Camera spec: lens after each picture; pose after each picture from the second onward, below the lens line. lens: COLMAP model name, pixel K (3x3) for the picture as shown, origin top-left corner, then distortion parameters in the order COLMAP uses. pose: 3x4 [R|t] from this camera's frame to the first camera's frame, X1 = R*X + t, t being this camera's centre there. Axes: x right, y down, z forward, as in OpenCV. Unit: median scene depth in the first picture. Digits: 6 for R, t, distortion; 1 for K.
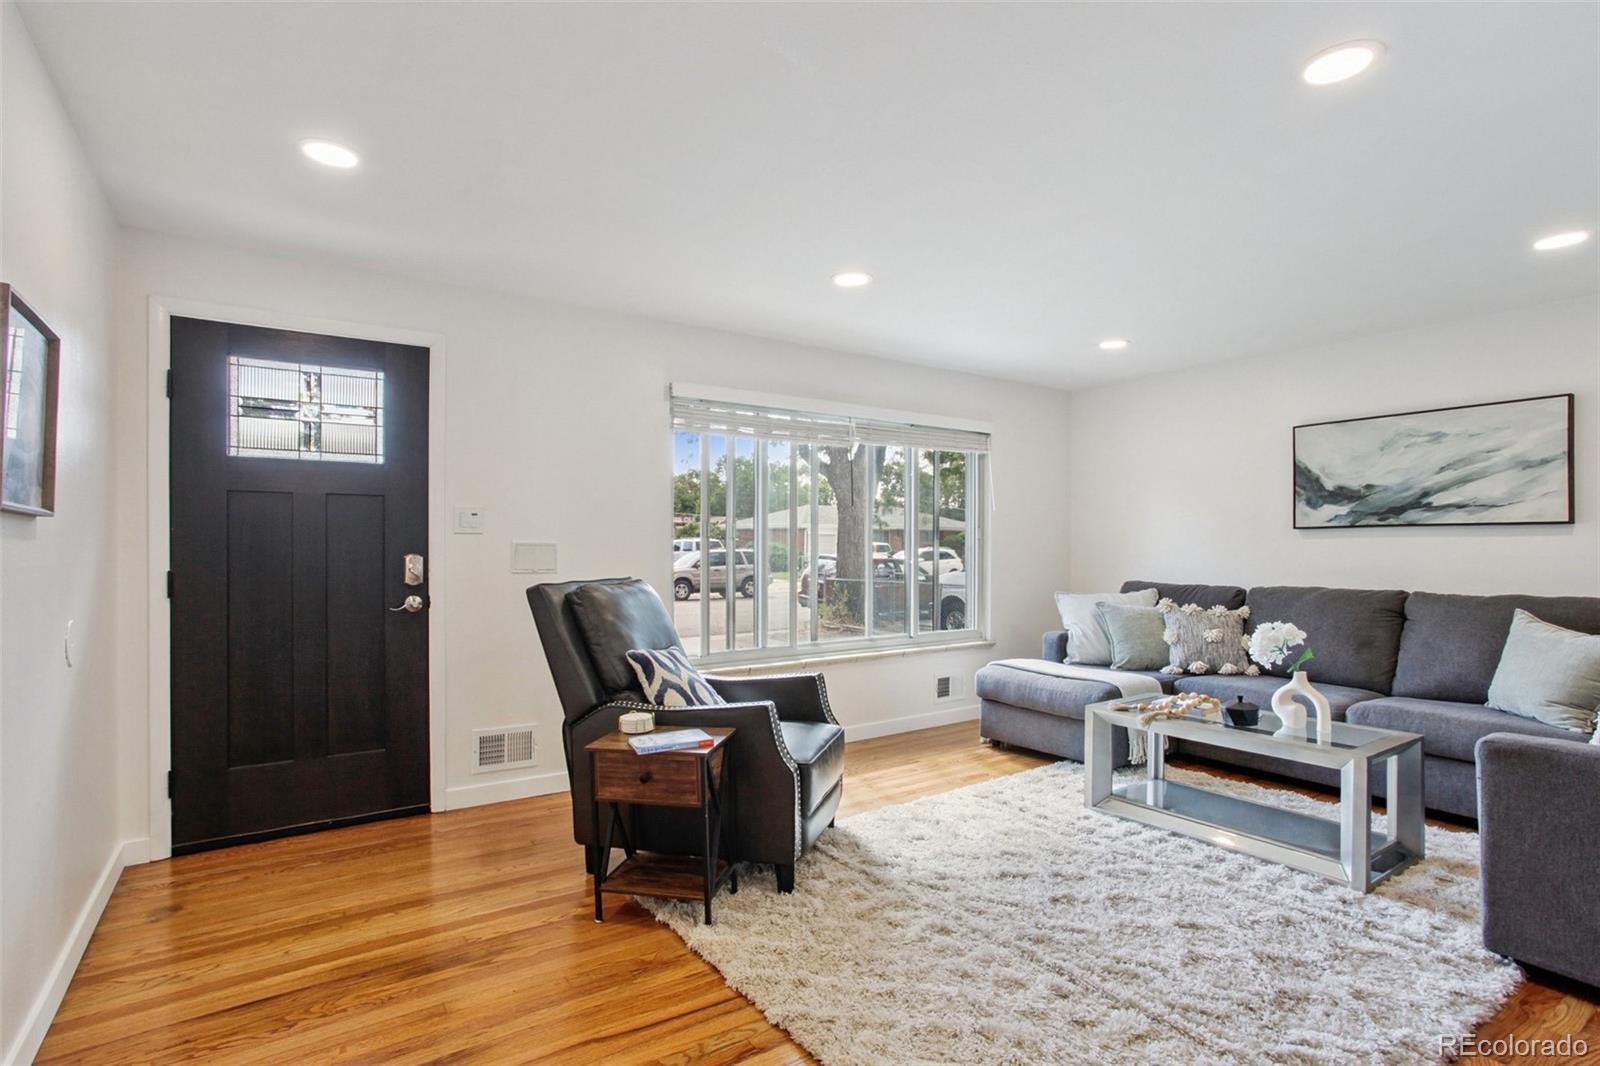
lens RADIAL K [[789.2, 0, 800.1], [0, 789.2, 554.9], [0, 0, 1]] dist [-0.020652, 0.028261]
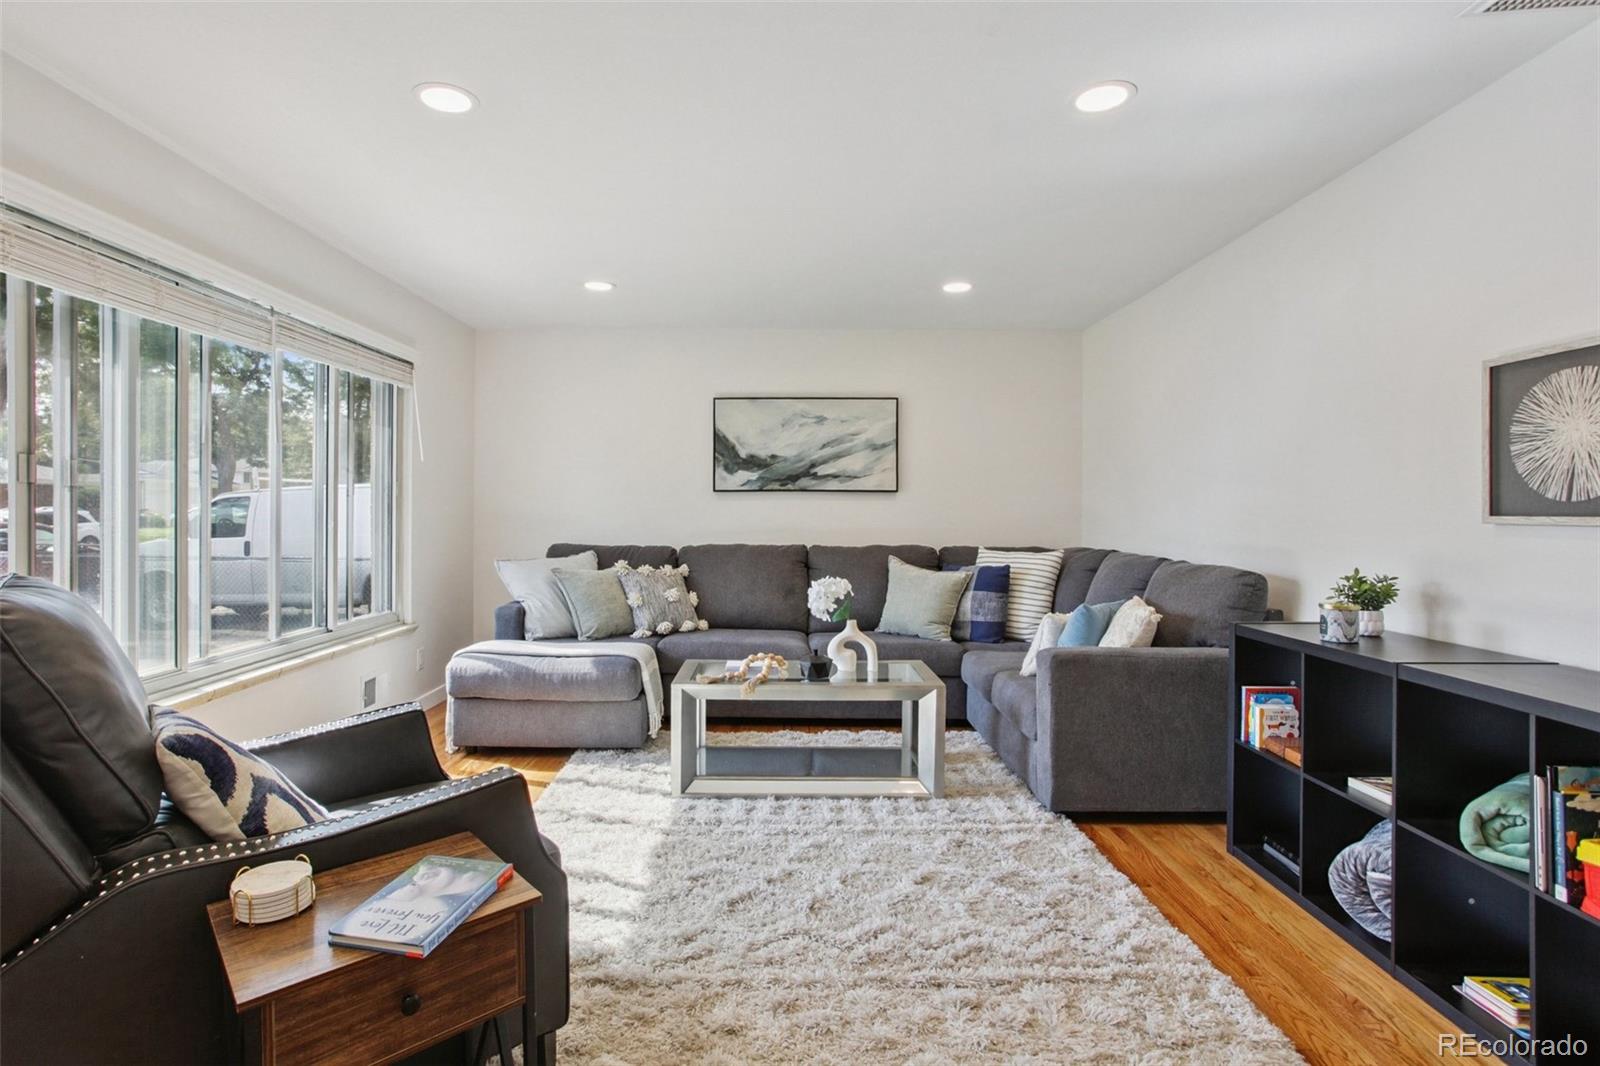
lens RADIAL K [[796.3, 0, 800.0], [0, 796.3, 533.0], [0, 0, 1]] dist [-0.049745, 0.030061]
pose [[0.590856, -0.019379, 0.806545, -0.228353], [0.002797, 0.999755, 0.021973, 0.000693], [-0.806772, -0.010727, 0.590765, 0.296282]]
